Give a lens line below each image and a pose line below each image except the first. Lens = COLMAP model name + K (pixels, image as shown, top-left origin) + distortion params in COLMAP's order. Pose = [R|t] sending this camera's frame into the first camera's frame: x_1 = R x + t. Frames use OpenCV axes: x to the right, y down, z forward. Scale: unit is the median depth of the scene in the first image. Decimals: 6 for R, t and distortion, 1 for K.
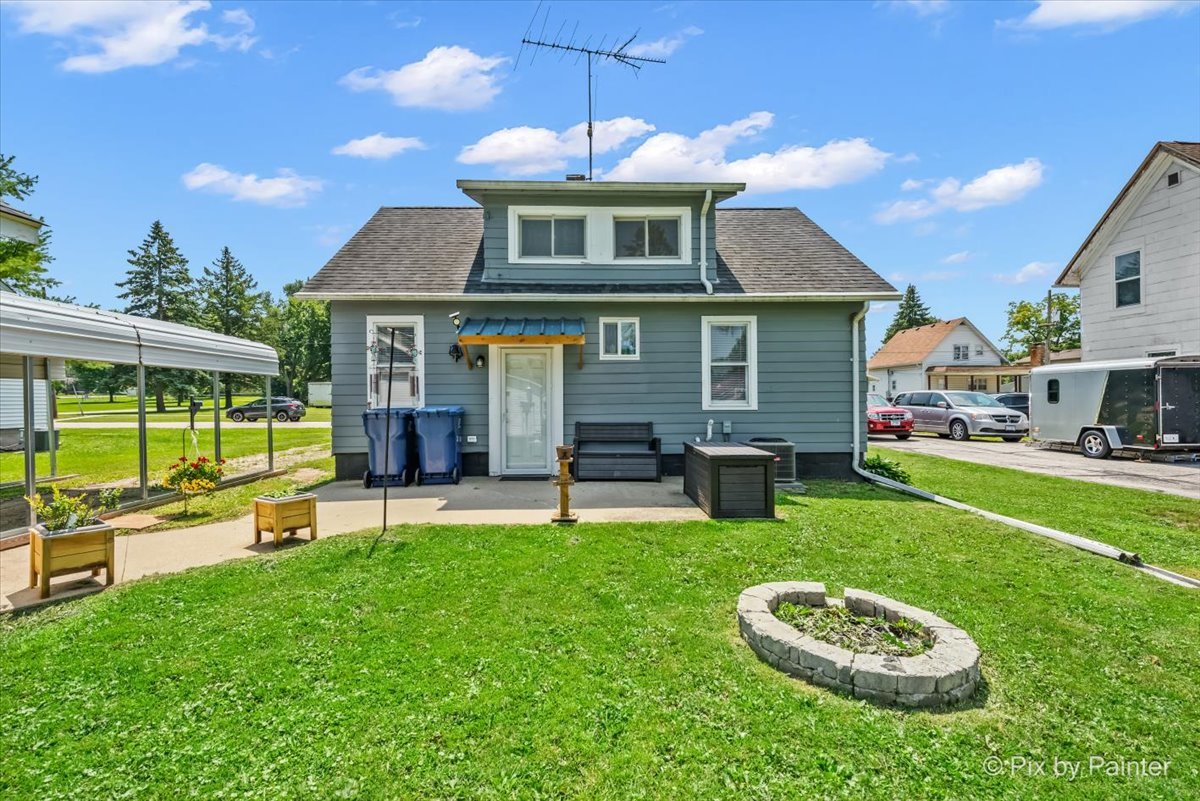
lens RADIAL K [[552.0, 0, 575.4], [0, 552.0, 401.1], [0, 0, 1]] dist [0.002753, 0.000029]
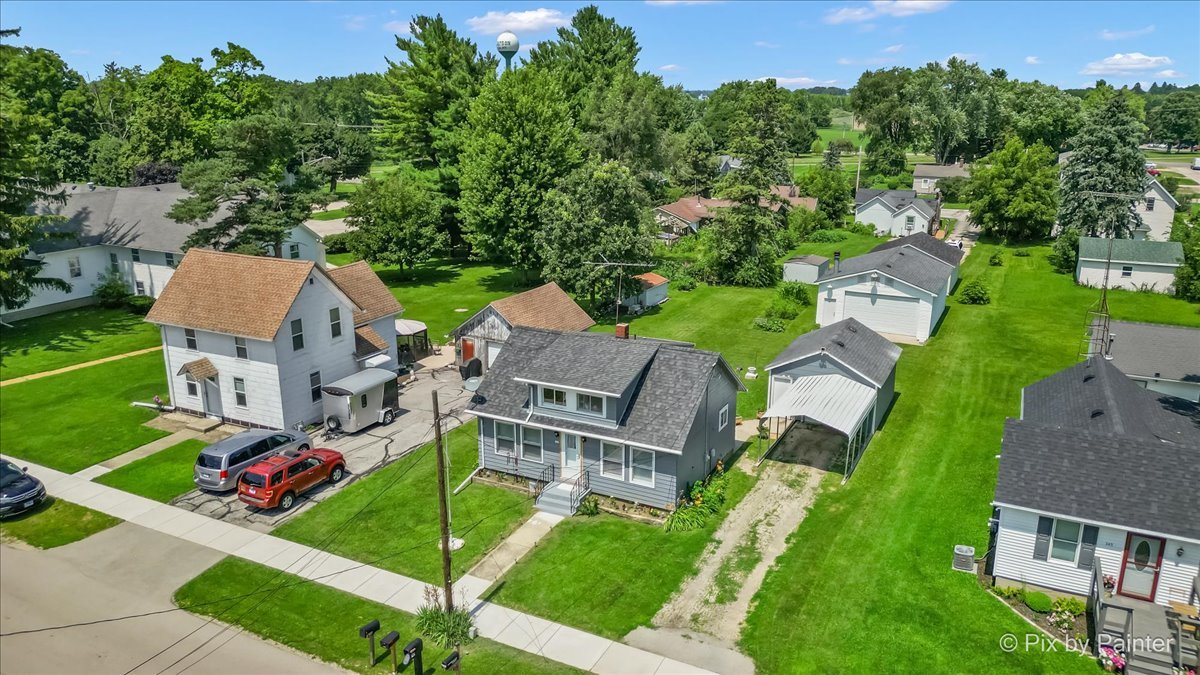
lens RADIAL K [[849.3, 0, 600.0], [0, 849.3, 337.5], [0, 0, 1]] dist [0.060740, -0.074641]
pose [[-0.880114, -0.120123, 0.459315, -1.711394], [0.011207, 0.961935, 0.273047, -1.548768], [-0.474631, 0.245460, -0.845266, 4.701313]]
